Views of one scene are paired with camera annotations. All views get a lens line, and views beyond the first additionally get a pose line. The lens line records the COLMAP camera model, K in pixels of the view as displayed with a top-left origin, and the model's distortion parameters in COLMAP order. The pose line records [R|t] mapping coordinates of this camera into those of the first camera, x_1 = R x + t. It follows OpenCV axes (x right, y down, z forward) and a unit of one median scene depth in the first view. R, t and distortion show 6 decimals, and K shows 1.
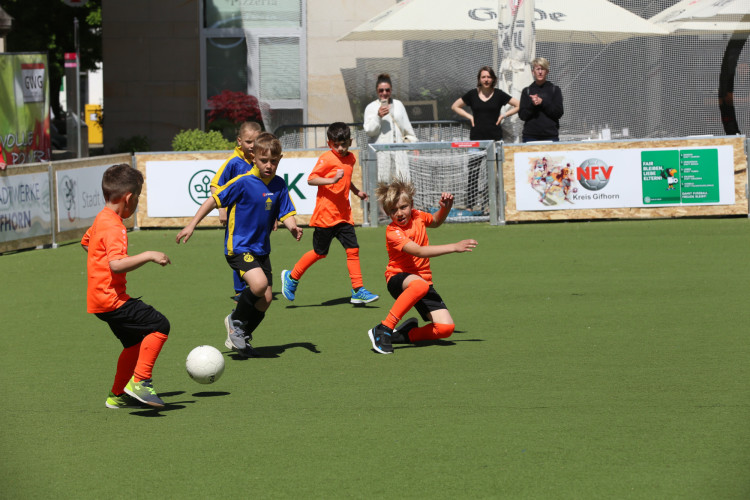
lens RADIAL K [[2532.9, 0, 375.7], [0, 2532.9, 251.3], [0, 0, 1]] dist [0.139216, 0.000000]
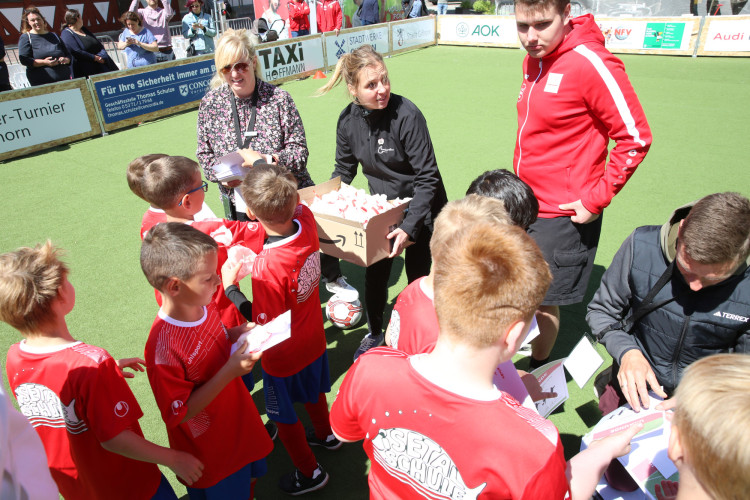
lens RADIAL K [[494.2, 0, 371.3], [0, 494.2, 236.7], [0, 0, 1]] dist [-0.070950, 0.032079]
pose [[0.931882, 0.161799, -0.324679, 0.045146], [-0.010796, 0.906996, 0.421001, -0.043409], [0.362601, -0.388818, 0.846960, 0.471251]]
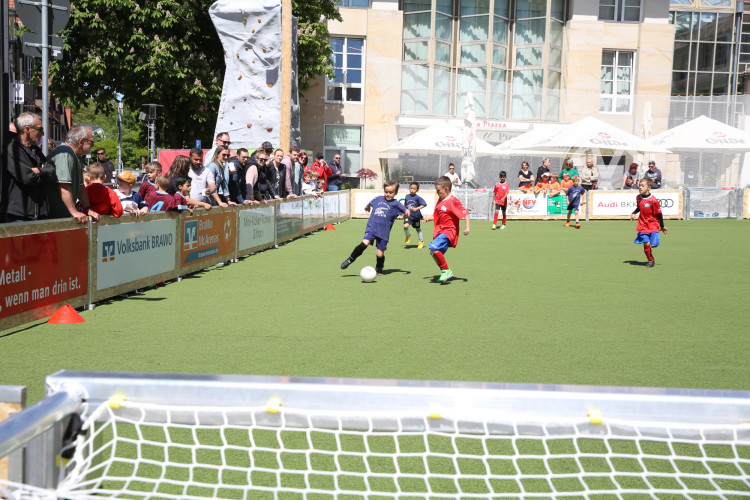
lens RADIAL K [[901.3, 0, 368.9], [0, 901.3, 246.3], [0, 0, 1]] dist [0.066396, 0.000000]
pose [[0.990667, 0.028345, 0.133324, -0.207797], [-0.029648, 0.999530, 0.007802, 0.013243], [-0.133041, -0.011682, 0.991042, 0.068546]]
